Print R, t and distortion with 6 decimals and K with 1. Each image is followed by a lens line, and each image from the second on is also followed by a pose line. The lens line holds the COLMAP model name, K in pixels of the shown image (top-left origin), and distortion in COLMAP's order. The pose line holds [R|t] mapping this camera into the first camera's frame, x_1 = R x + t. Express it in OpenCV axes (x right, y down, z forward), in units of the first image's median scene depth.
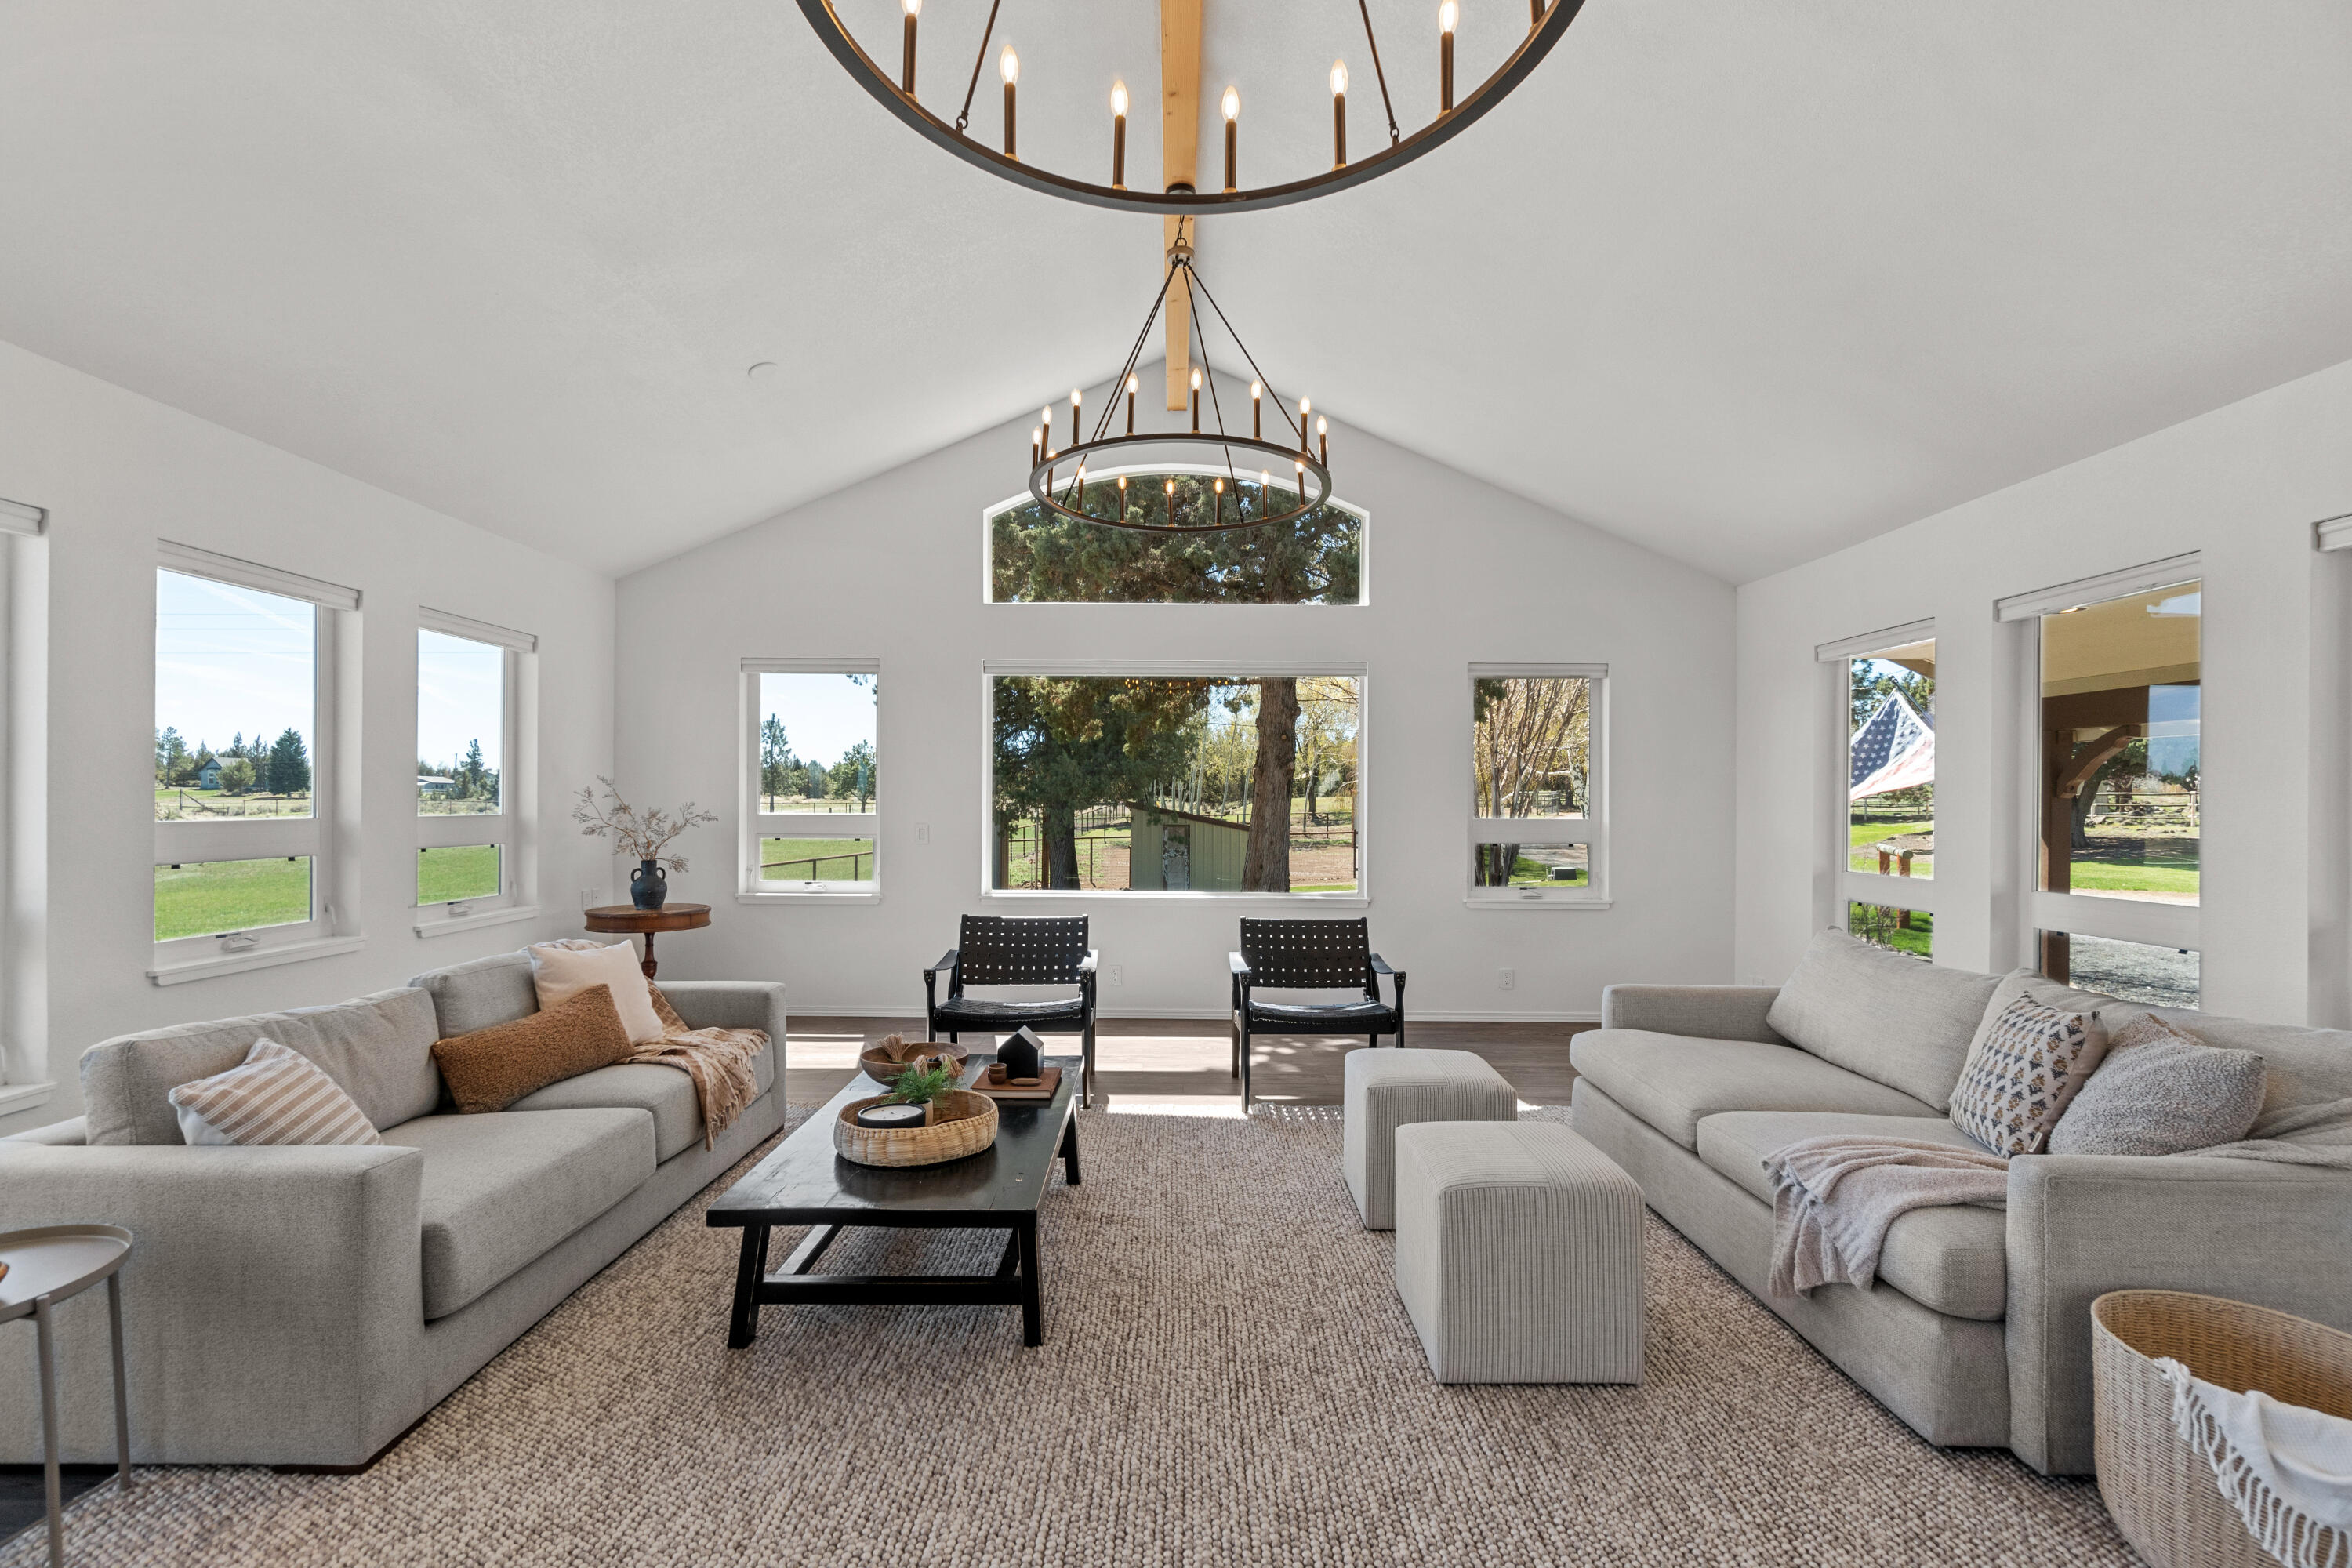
lens RADIAL K [[1013.7, 0, 1175.0], [0, 1013.7, 798.5], [0, 0, 1]] dist [-0.005797, 0.000862]
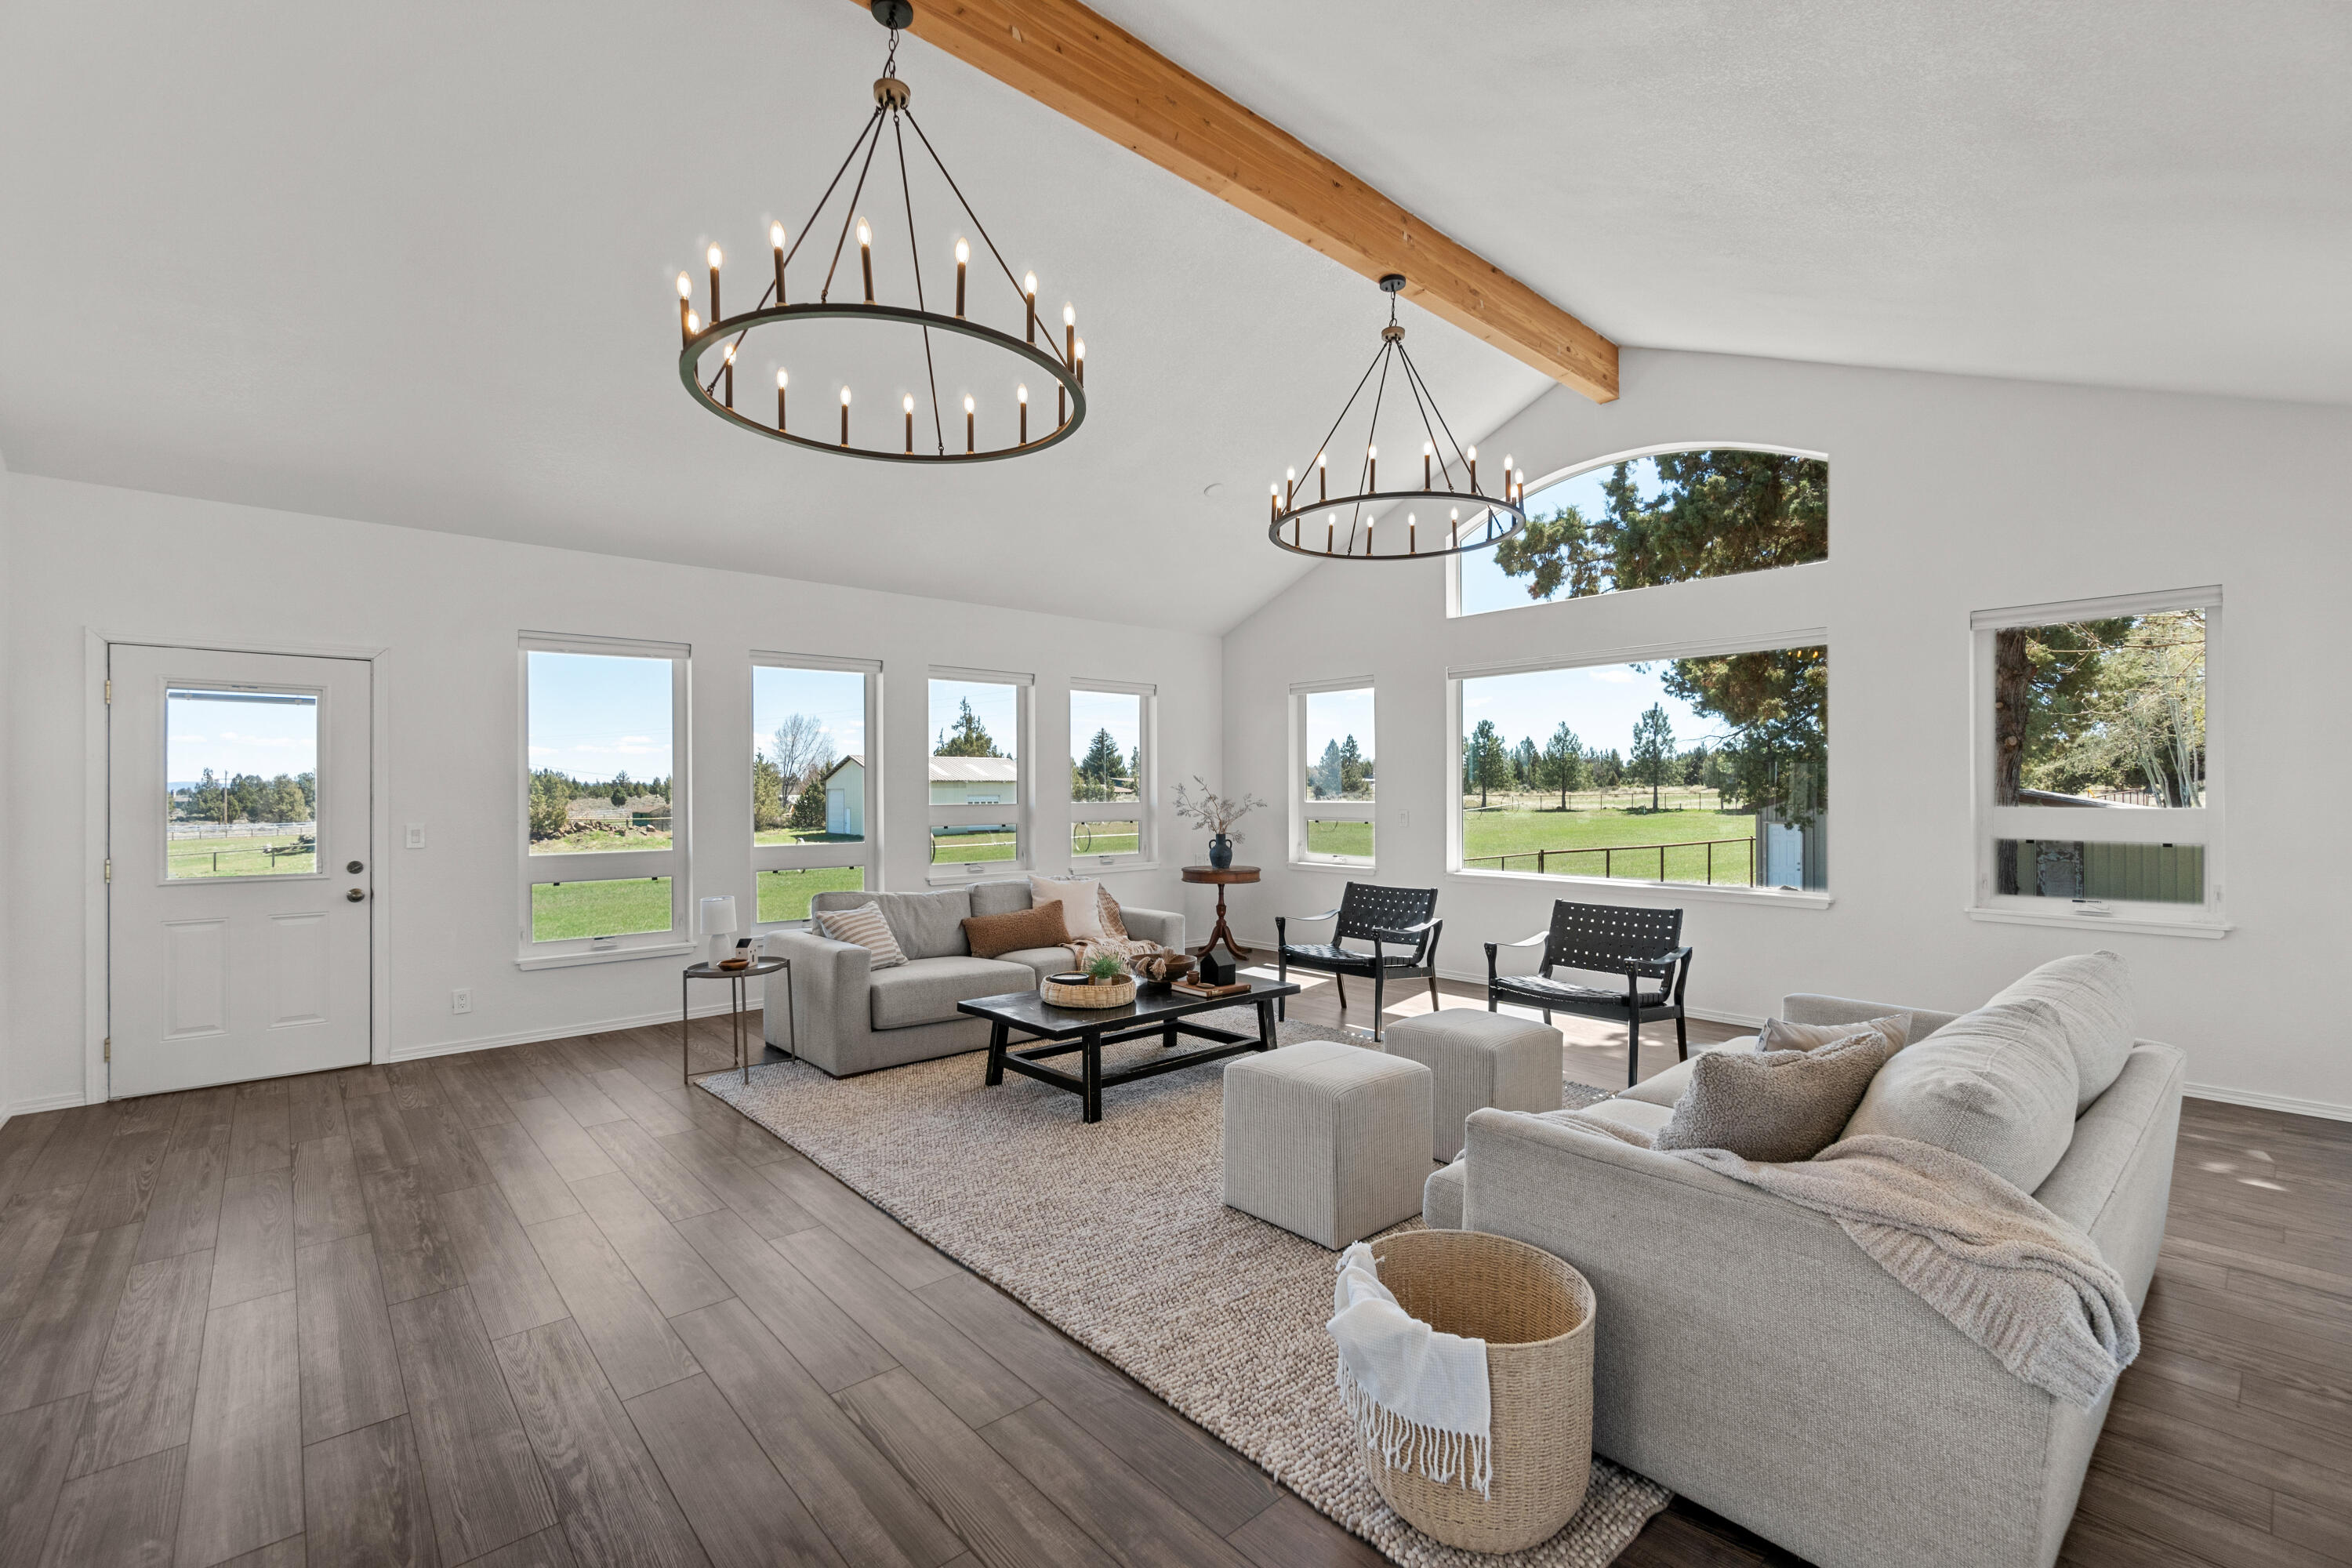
lens RADIAL K [[1013.7, 0, 1177.5], [0, 1013.7, 784.1], [0, 0, 1]] dist [-0.005797, 0.000862]
pose [[0.667937, -0.012819, -0.744108, 0.587325], [0.008761, 0.999918, -0.009361, 0.004140], [0.744167, -0.000267, 0.667994, 0.006313]]
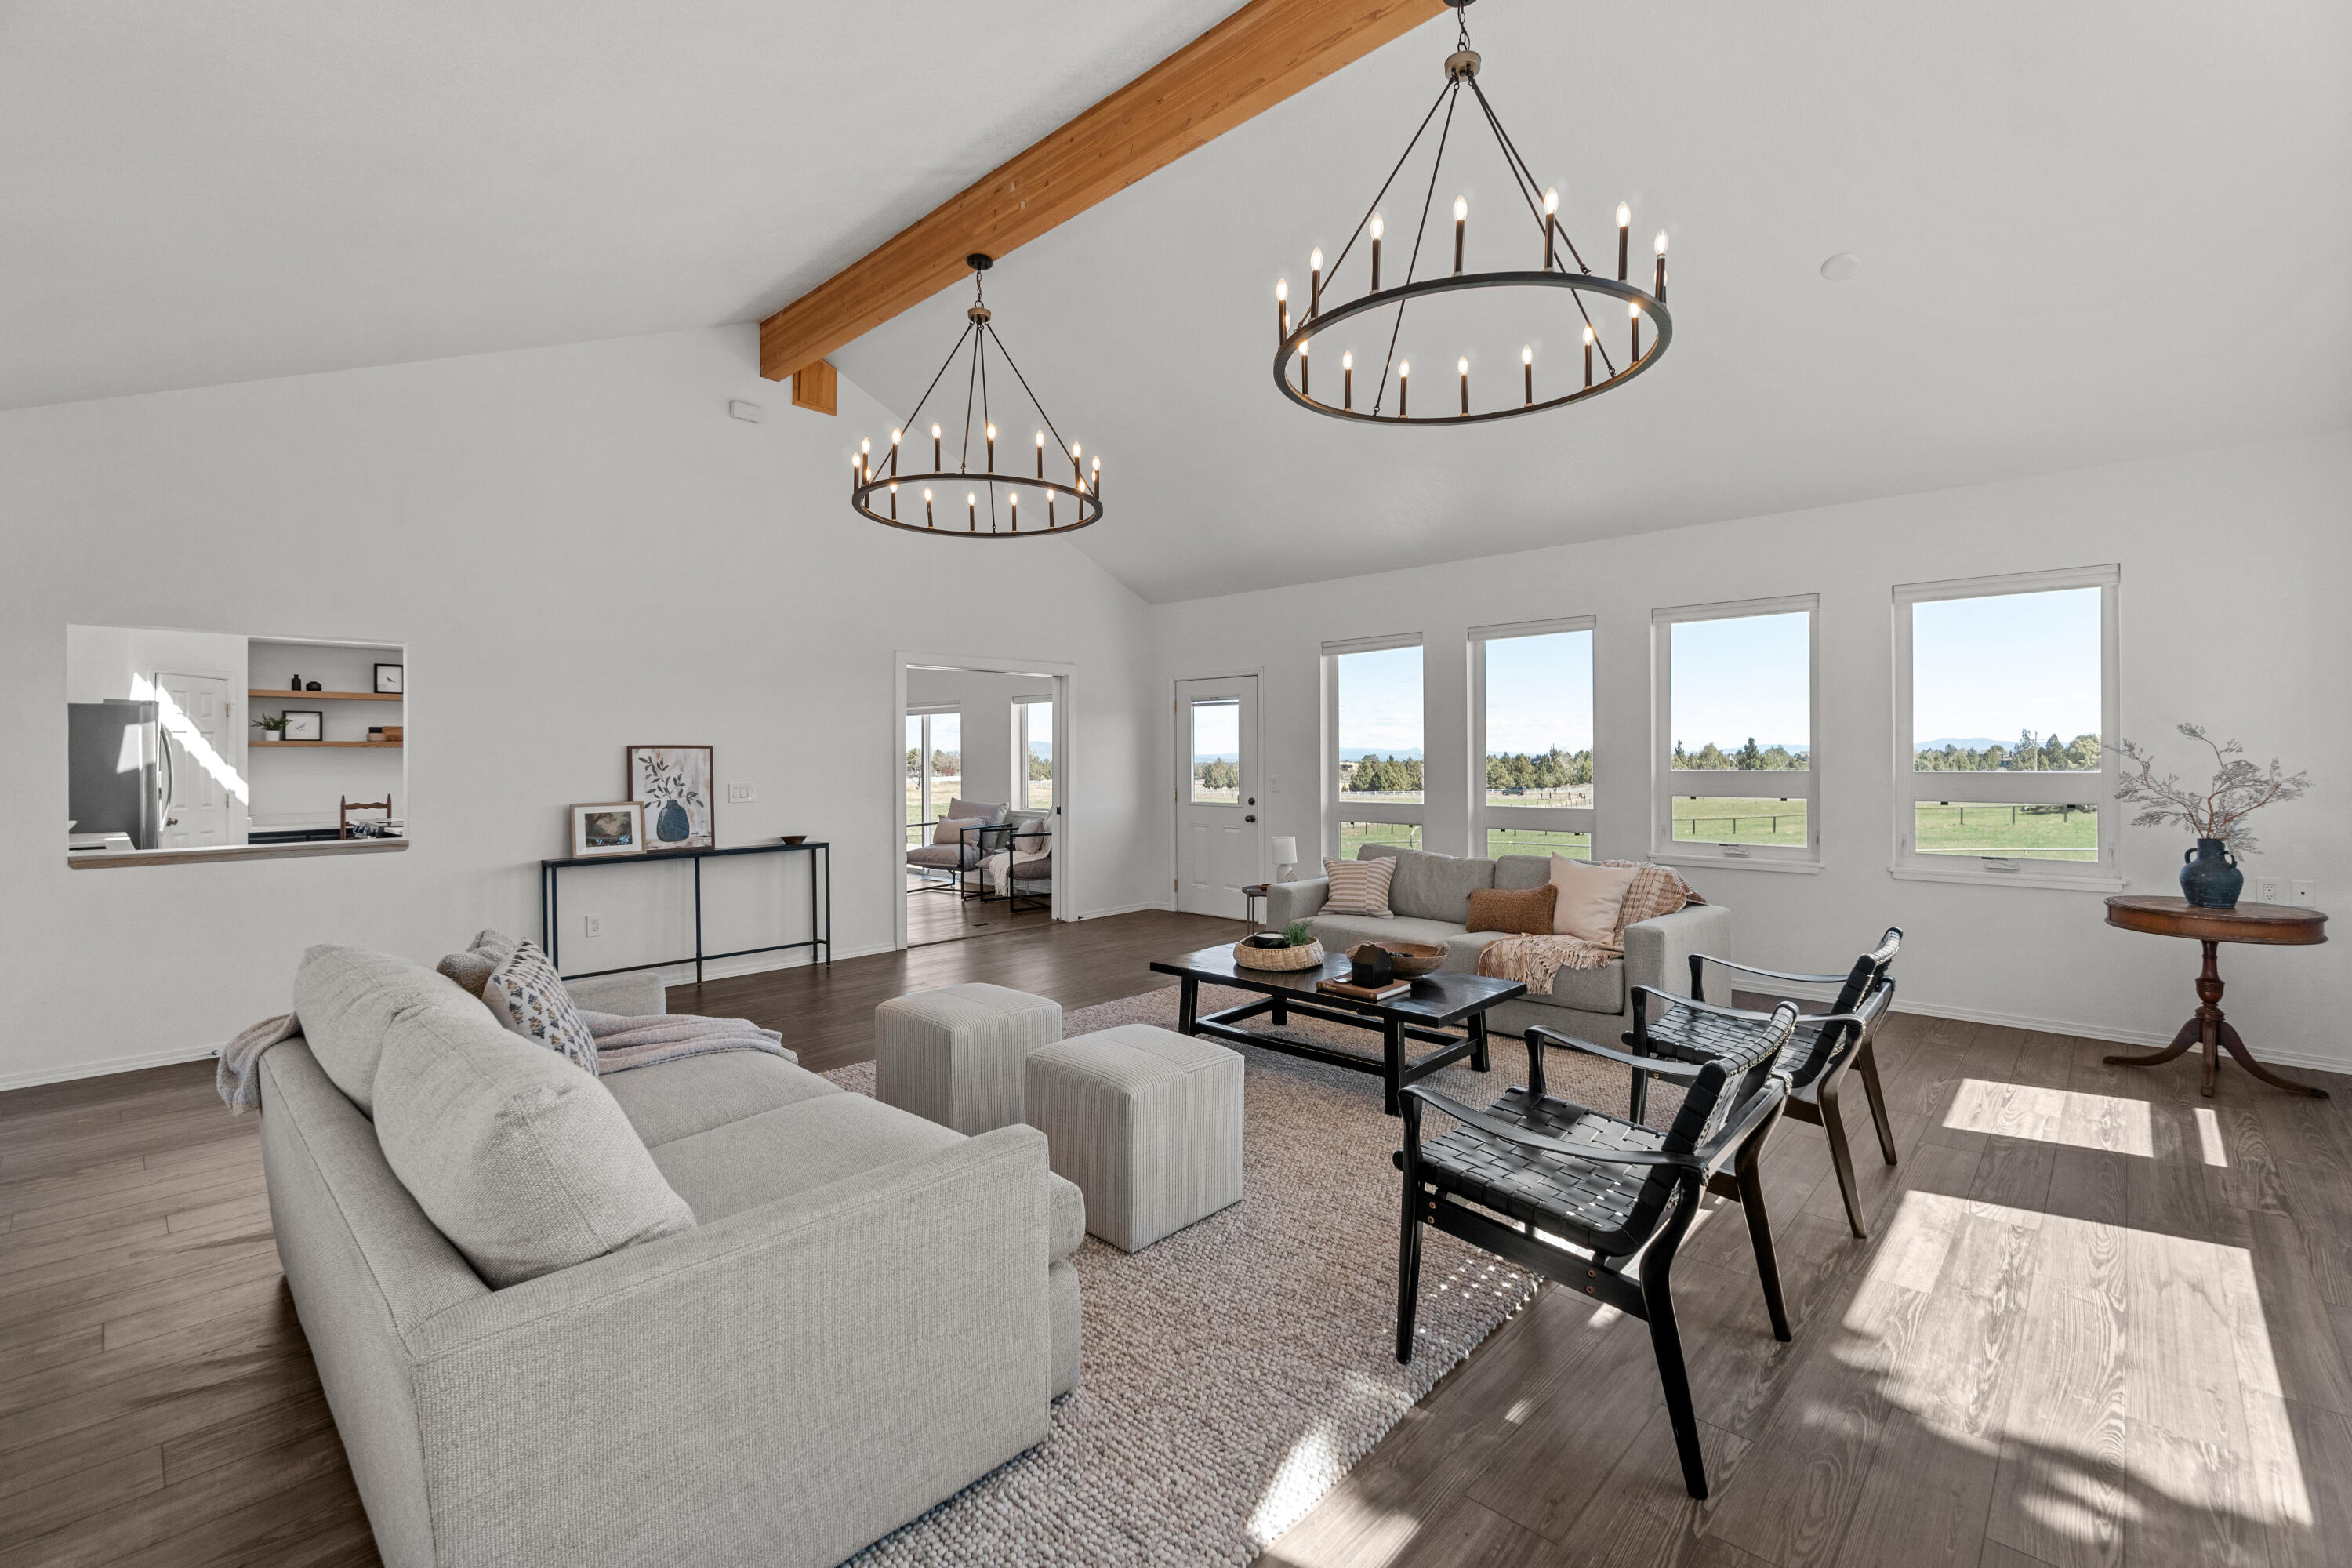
lens RADIAL K [[1013.7, 0, 1178.5], [0, 1013.7, 761.5], [0, 0, 1]] dist [-0.005797, 0.000862]
pose [[-0.695386, 0.001082, -0.718635, 0.598075], [0.007528, 0.999955, -0.005778, 0.005363], [0.718597, -0.009428, -0.695363, 1.163031]]
